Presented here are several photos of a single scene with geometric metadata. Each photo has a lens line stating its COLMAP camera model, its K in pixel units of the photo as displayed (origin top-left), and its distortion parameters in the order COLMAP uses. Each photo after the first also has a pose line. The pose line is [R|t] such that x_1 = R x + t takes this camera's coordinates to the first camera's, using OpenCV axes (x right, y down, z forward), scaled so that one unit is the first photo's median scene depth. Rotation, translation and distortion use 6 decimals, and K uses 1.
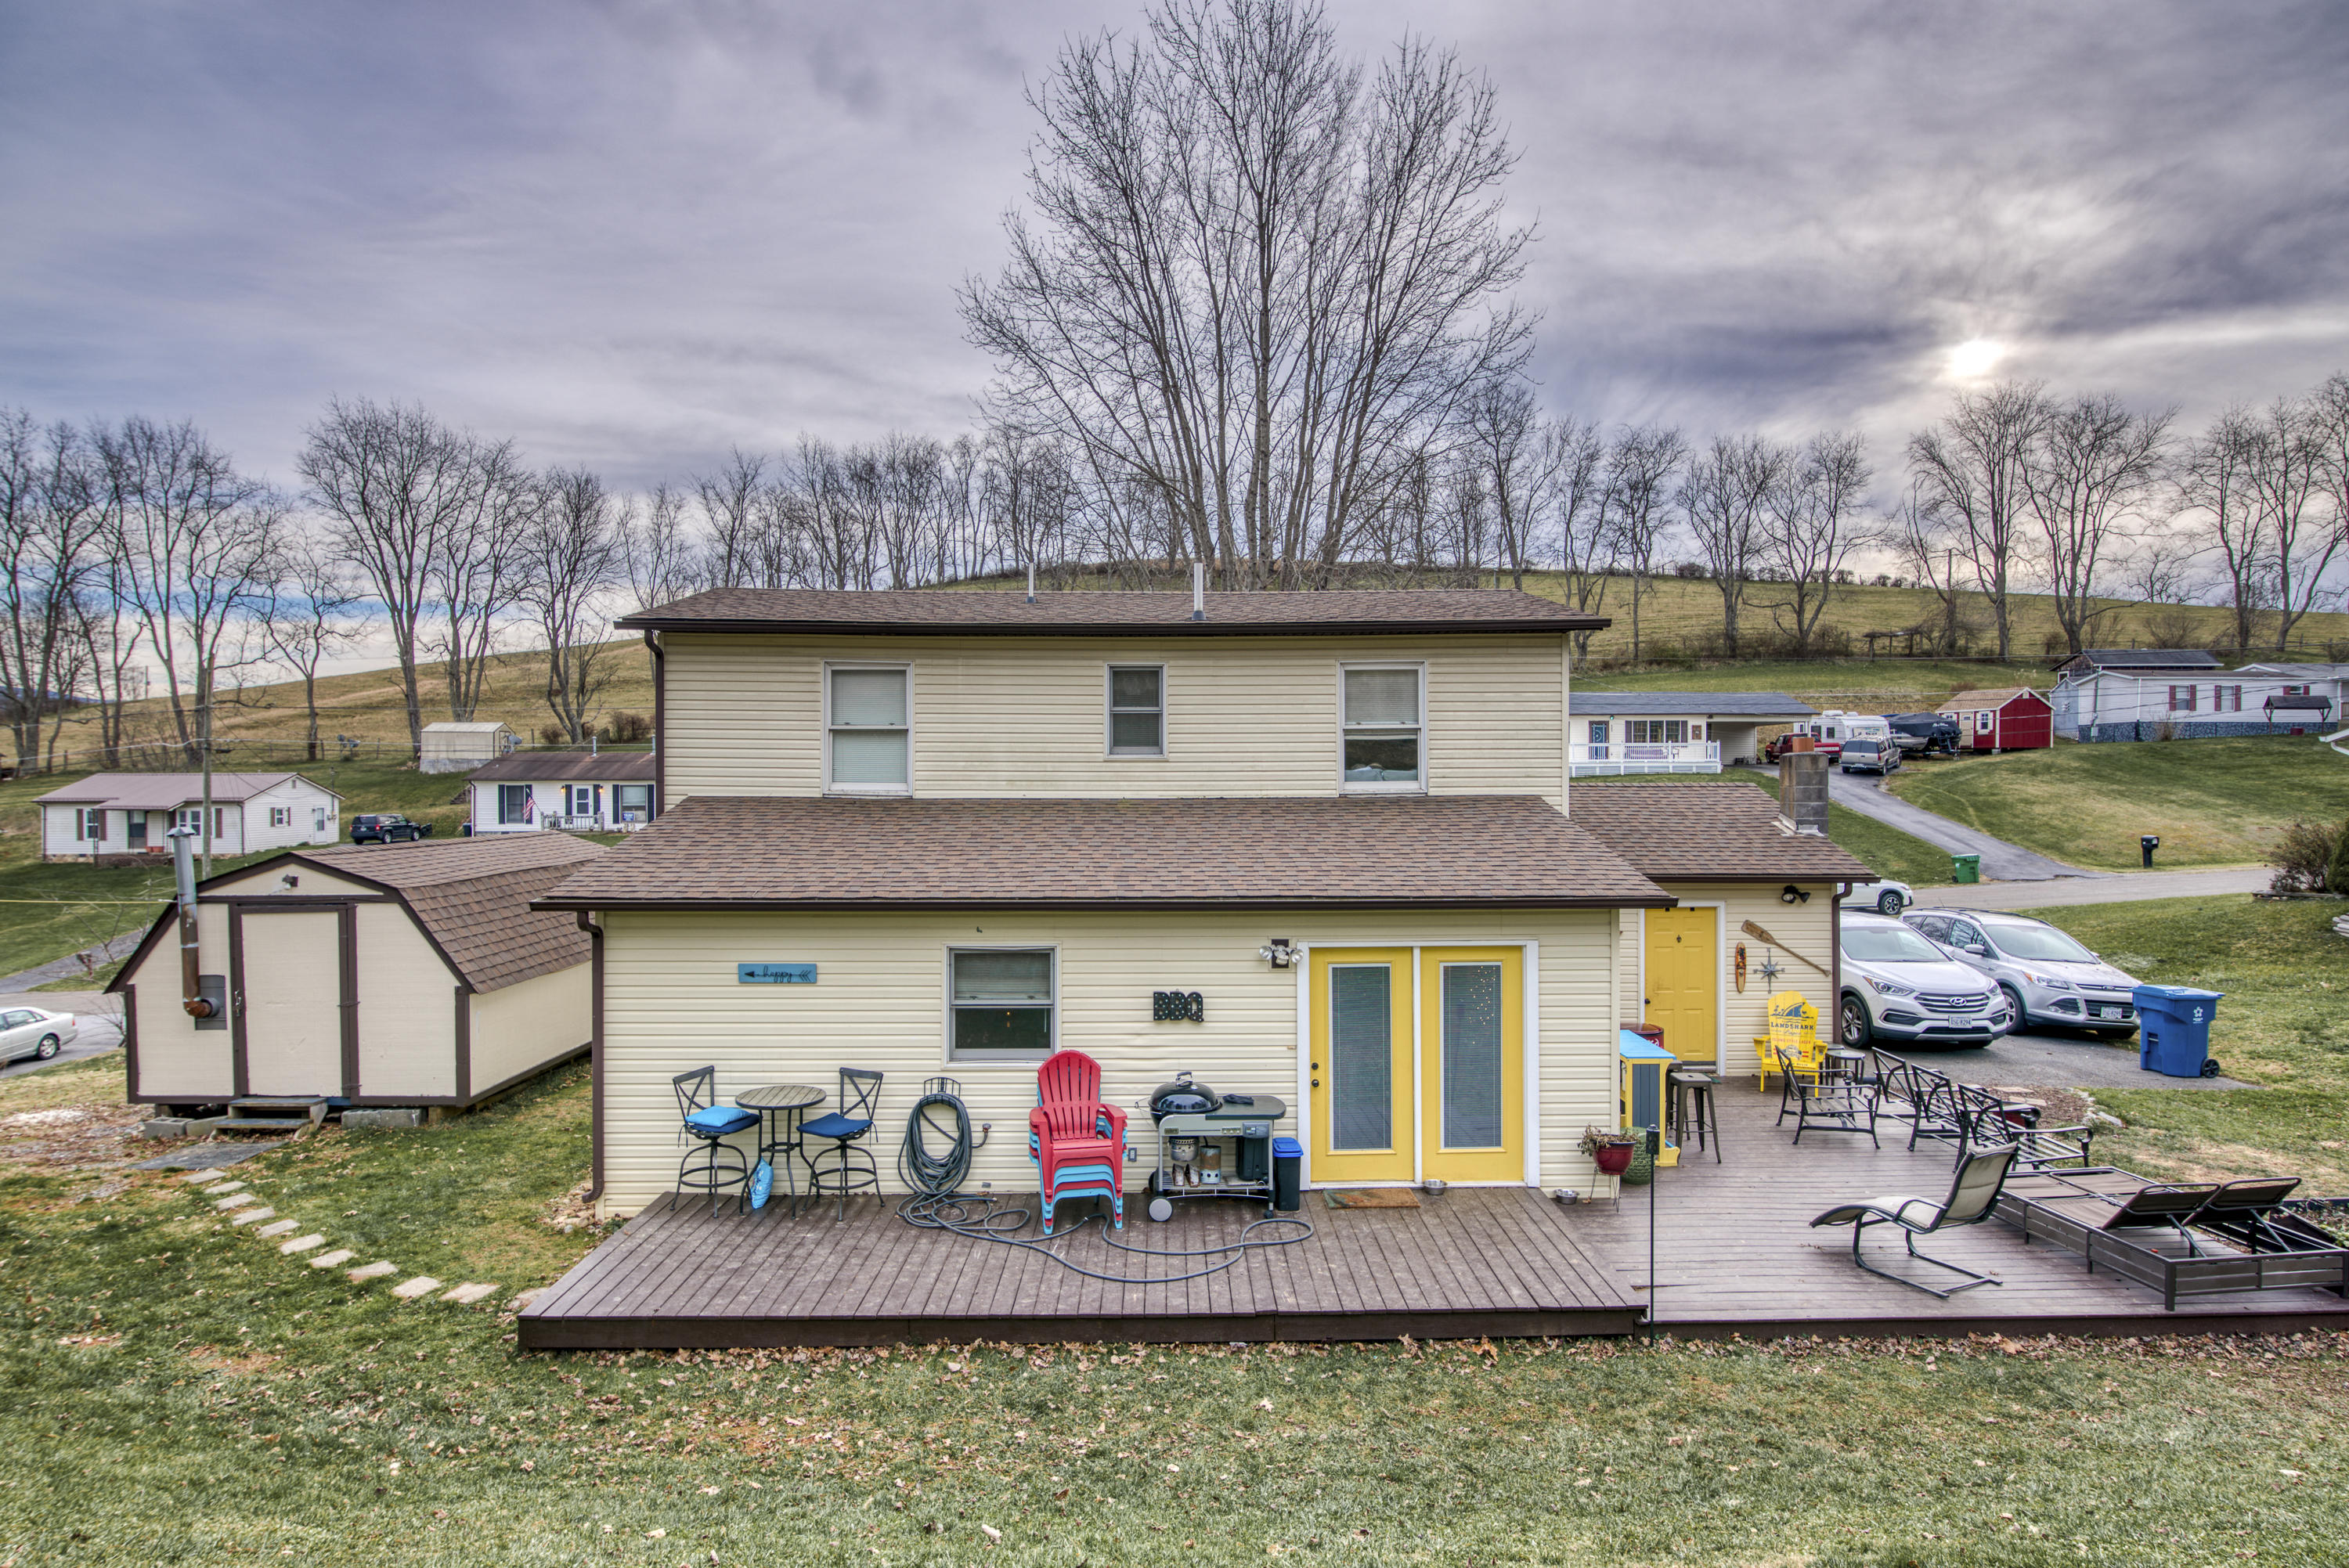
lens RADIAL K [[1281.6, 0, 1179.8], [0, 1281.6, 790.3], [0, 0, 1]] dist [-0.010325, -0.002050]
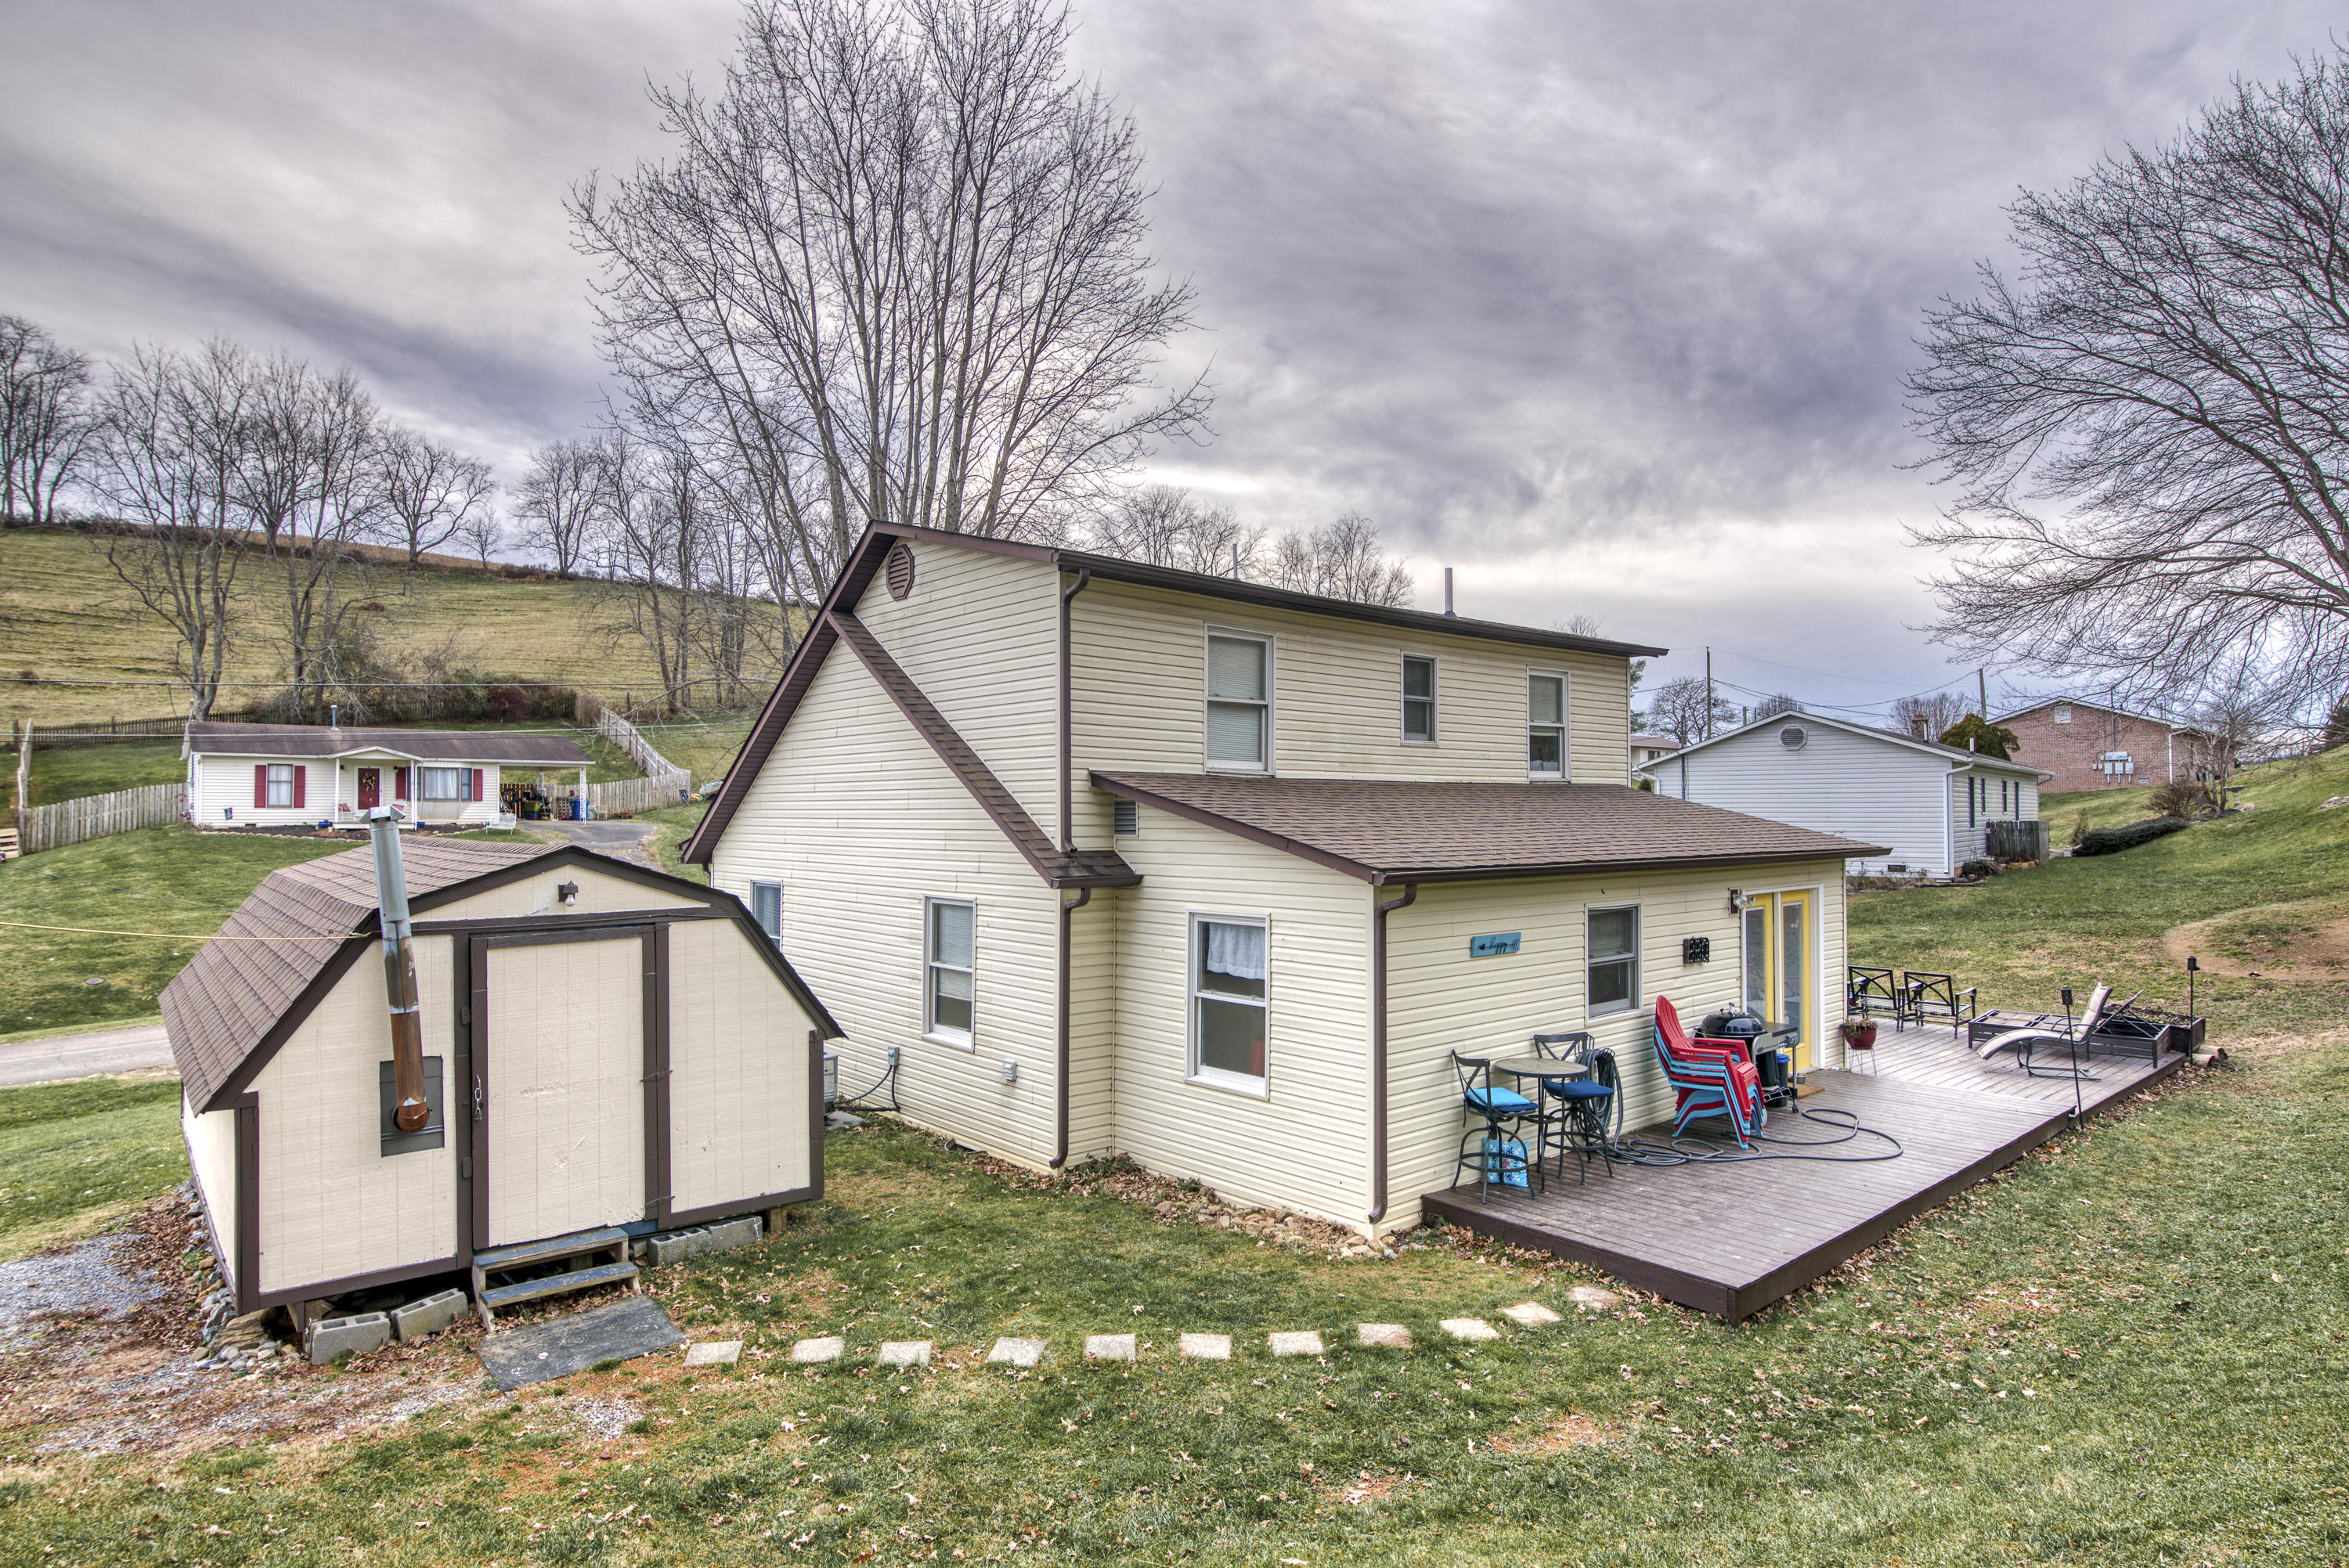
lens RADIAL K [[1281.6, 0, 1167.9], [0, 1281.6, 787.4], [0, 0, 1]] dist [-0.010325, -0.002050]
pose [[0.769953, 0.012603, 0.637976, -0.873288], [0.006315, 0.999605, -0.027369, 0.038589], [-0.638069, 0.025102, 0.769570, 0.320359]]
